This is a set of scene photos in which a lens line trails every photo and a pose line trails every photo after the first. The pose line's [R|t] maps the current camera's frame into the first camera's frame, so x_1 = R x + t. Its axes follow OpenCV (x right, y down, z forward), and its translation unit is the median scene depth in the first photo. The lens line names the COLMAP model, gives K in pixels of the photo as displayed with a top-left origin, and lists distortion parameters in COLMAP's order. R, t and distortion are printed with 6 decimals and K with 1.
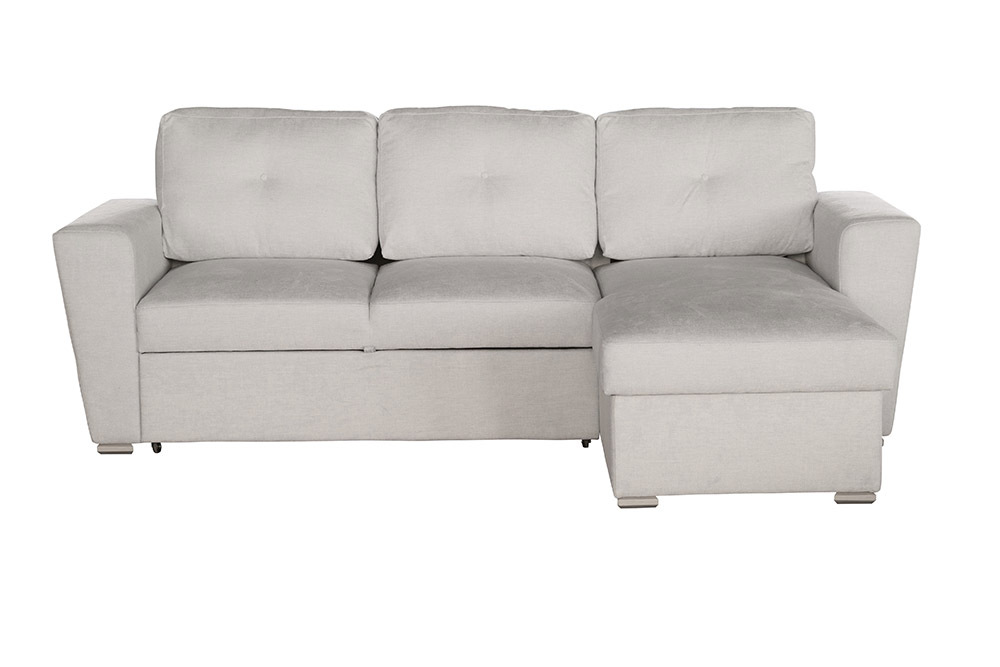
lens RADIAL K [[2272.4, 0, 494.5], [0, 2272.4, 337.2], [0, 0, 1]] dist [0.037570, 0.000000]
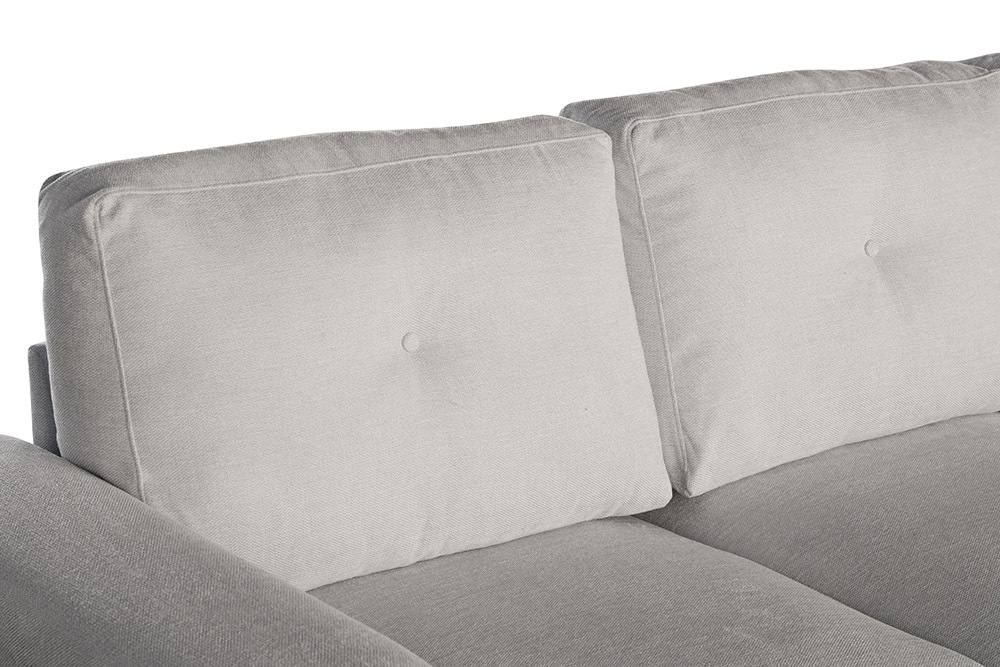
lens RADIAL K [[2272.4, 0, 501.4], [0, 2272.4, 327.6], [0, 0, 1]] dist [0.037570, 0.000000]
pose [[0.805934, -0.161627, 0.569515, -0.288823], [0.103720, 0.985680, 0.132958, -0.117581], [-0.582849, -0.048085, 0.811156, 0.710150]]
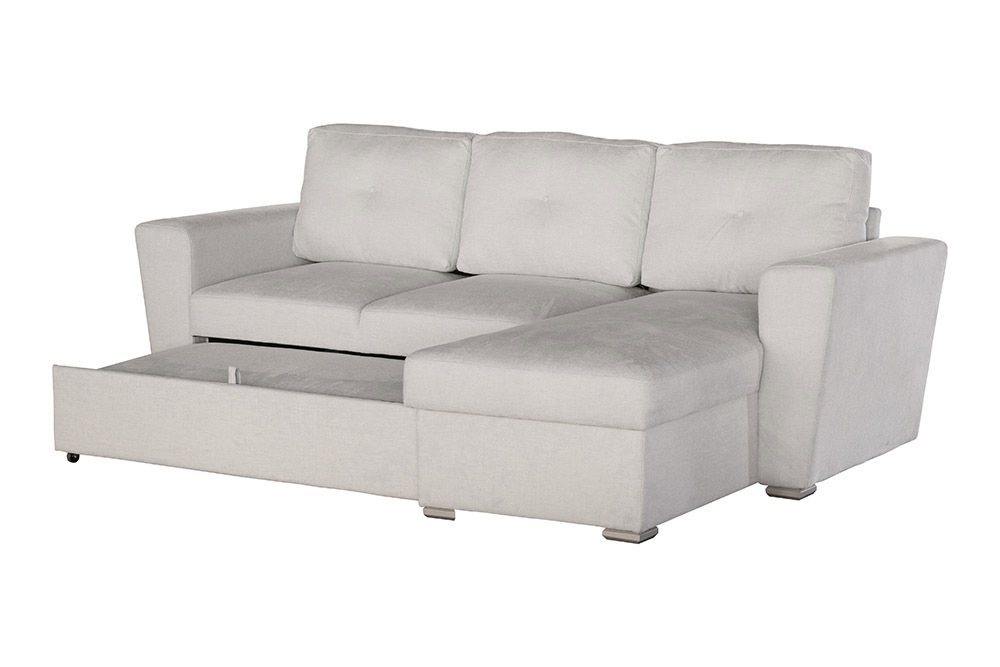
lens RADIAL K [[2272.4, 0, 503.4], [0, 2272.4, 333.6], [0, 0, 1]] dist [0.037570, 0.000000]
pose [[0.856879, 0.085121, -0.508442, 0.513034], [-0.091458, 0.995730, 0.012565, -0.021151], [0.507340, 0.035734, 0.861005, 0.096664]]
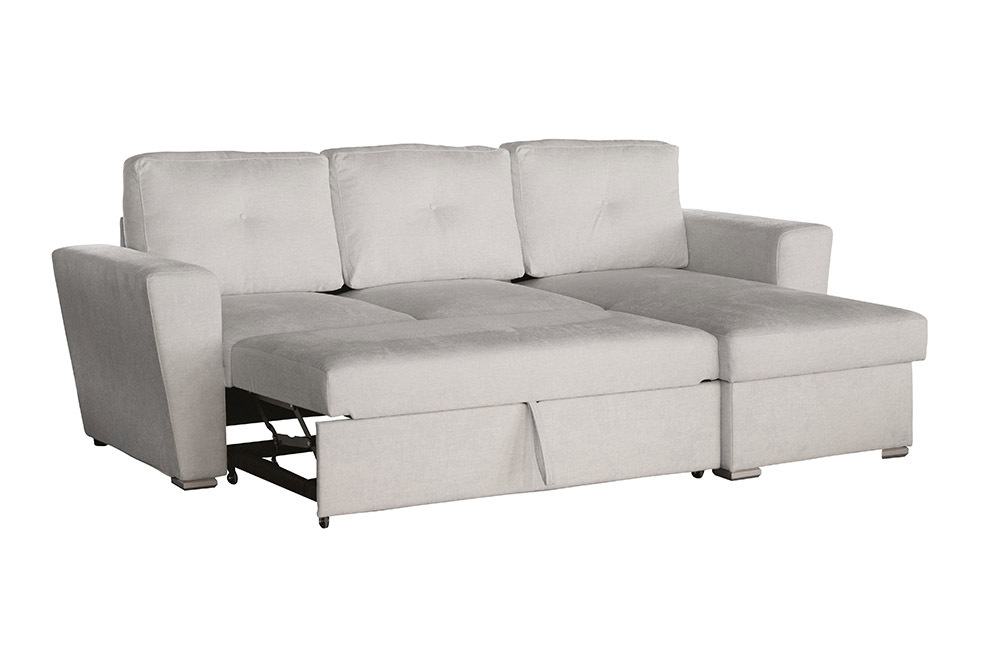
lens RADIAL K [[2272.4, 0, 493.7], [0, 2272.4, 331.6], [0, 0, 1]] dist [0.037570, 0.000000]
pose [[0.869967, -0.064752, 0.488840, -0.514406], [0.078574, 0.996878, -0.007788, -0.000750], [-0.486810, 0.045186, 0.872338, 0.039032]]
